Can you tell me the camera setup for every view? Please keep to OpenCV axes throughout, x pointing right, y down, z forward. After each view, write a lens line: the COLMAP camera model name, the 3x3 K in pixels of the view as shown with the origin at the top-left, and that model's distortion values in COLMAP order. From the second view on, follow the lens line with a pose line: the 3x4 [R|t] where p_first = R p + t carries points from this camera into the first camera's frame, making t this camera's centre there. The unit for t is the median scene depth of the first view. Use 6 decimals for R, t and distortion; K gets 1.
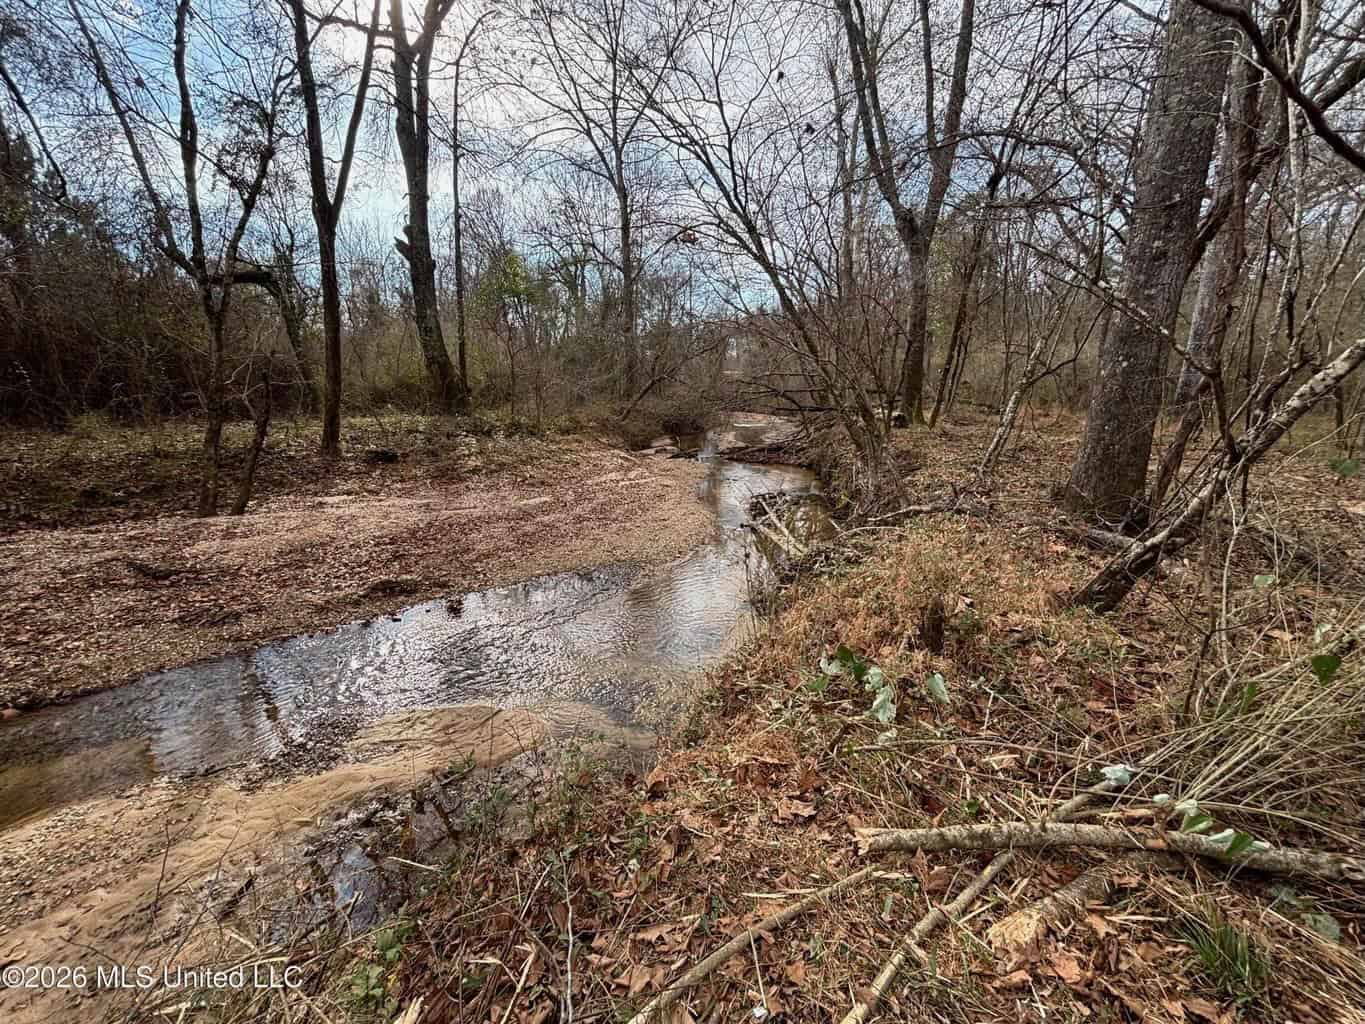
lens RADIAL K [[550.1, 0, 687.6], [0, 550.1, 511.1], [0, 0, 1]] dist [-0.007452, -0.000027]
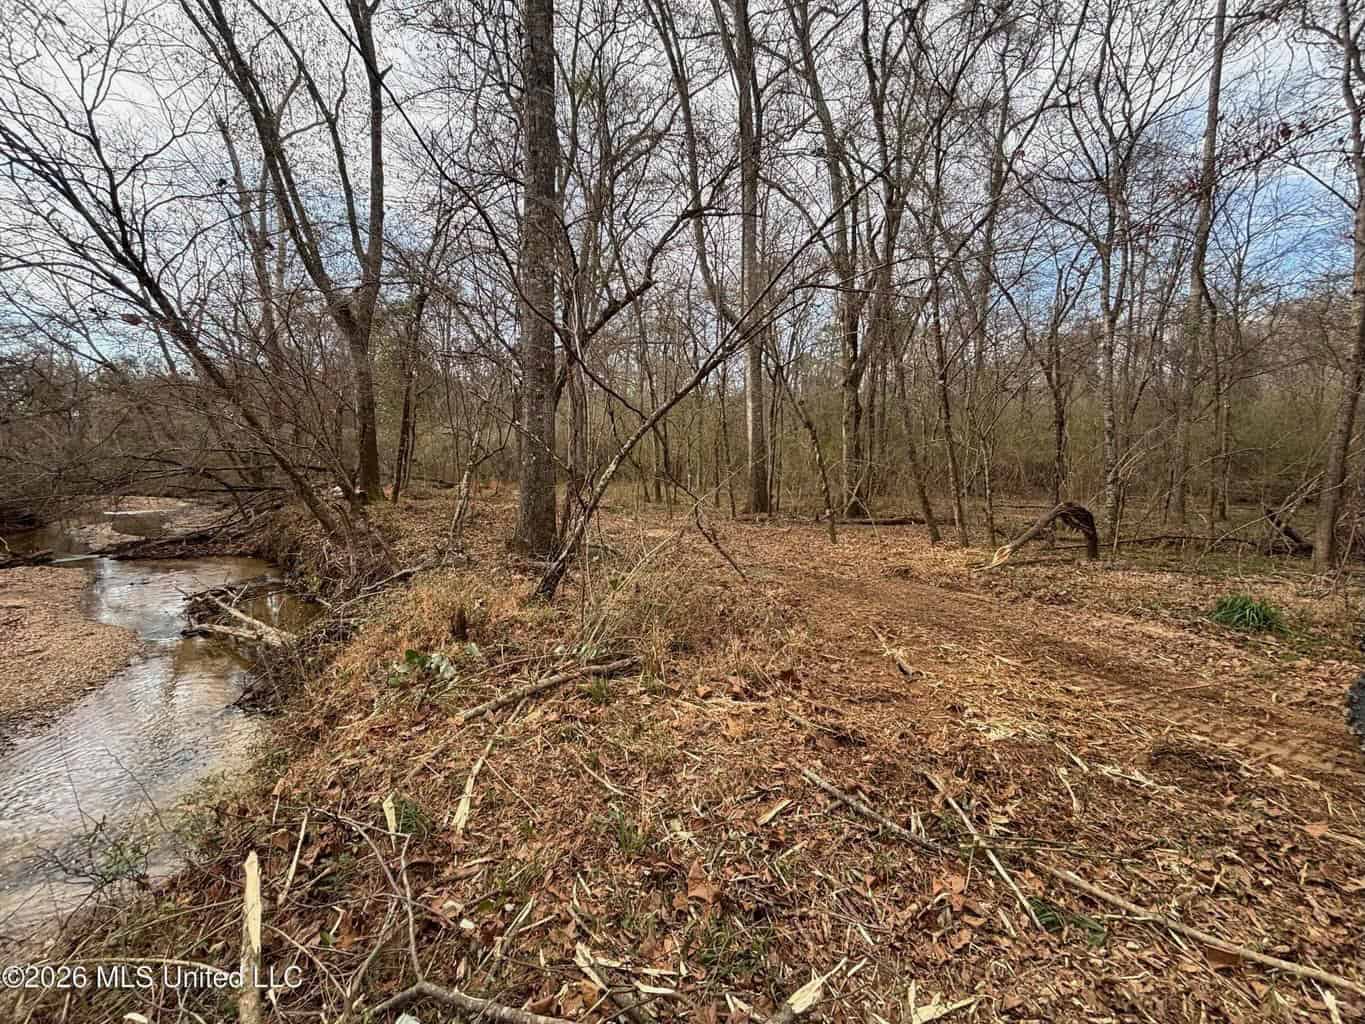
lens RADIAL K [[550.1, 0, 687.5], [0, 550.1, 514.9], [0, 0, 1]] dist [-0.007452, -0.000027]
pose [[0.600355, -0.071271, 0.796551, -0.107616], [0.169985, 0.984634, -0.040016, 0.017704], [-0.781460, 0.159426, 0.603245, -0.141075]]
